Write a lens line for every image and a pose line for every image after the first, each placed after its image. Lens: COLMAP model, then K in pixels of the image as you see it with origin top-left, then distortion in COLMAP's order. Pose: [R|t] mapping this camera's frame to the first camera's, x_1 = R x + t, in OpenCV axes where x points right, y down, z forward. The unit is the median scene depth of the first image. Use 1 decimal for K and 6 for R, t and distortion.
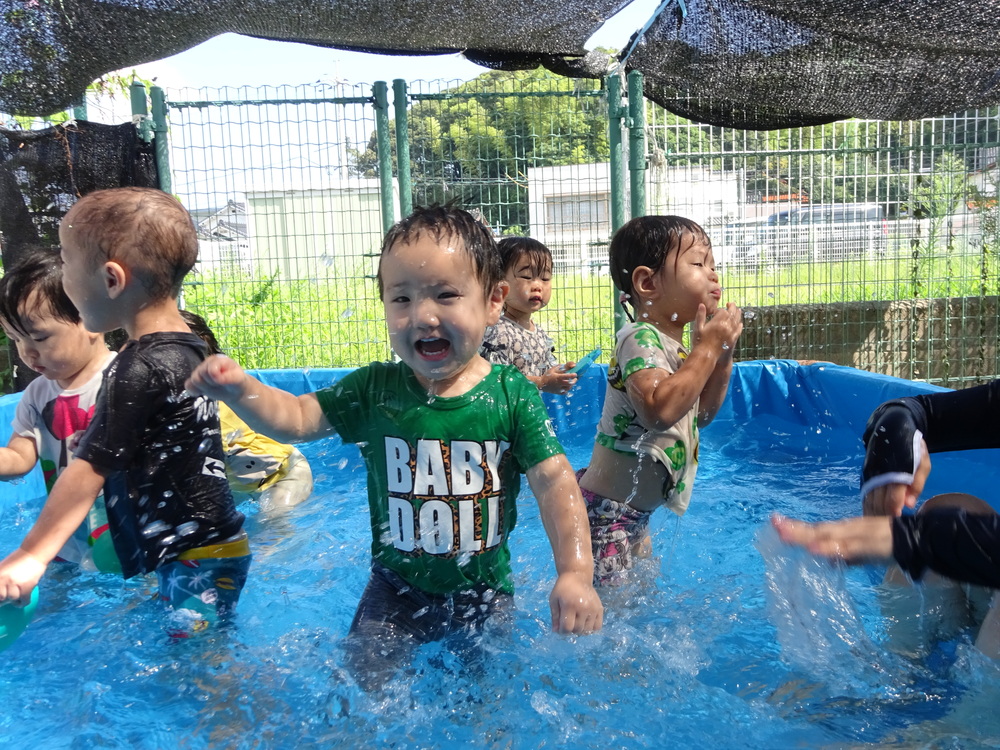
lens RADIAL K [[875.2, 0, 505.4], [0, 875.2, 373.1], [0, 0, 1]] dist [0.039672, 0.002106]
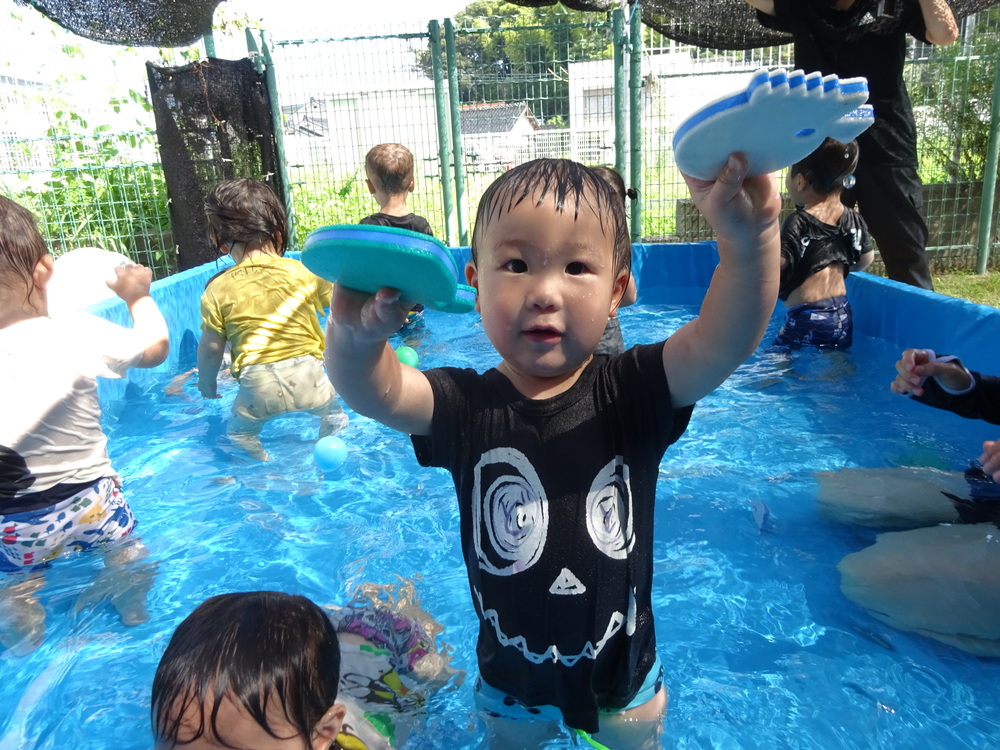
lens RADIAL K [[756.2, 0, 506.5], [0, 756.2, 371.8], [0, 0, 1]] dist [0.022240, -0.011408]
pose [[0.998241, 0.004942, -0.059080, 0.029800], [0.004729, 0.986706, 0.162446, -0.003505], [0.059097, -0.162440, 0.984947, -0.161128]]
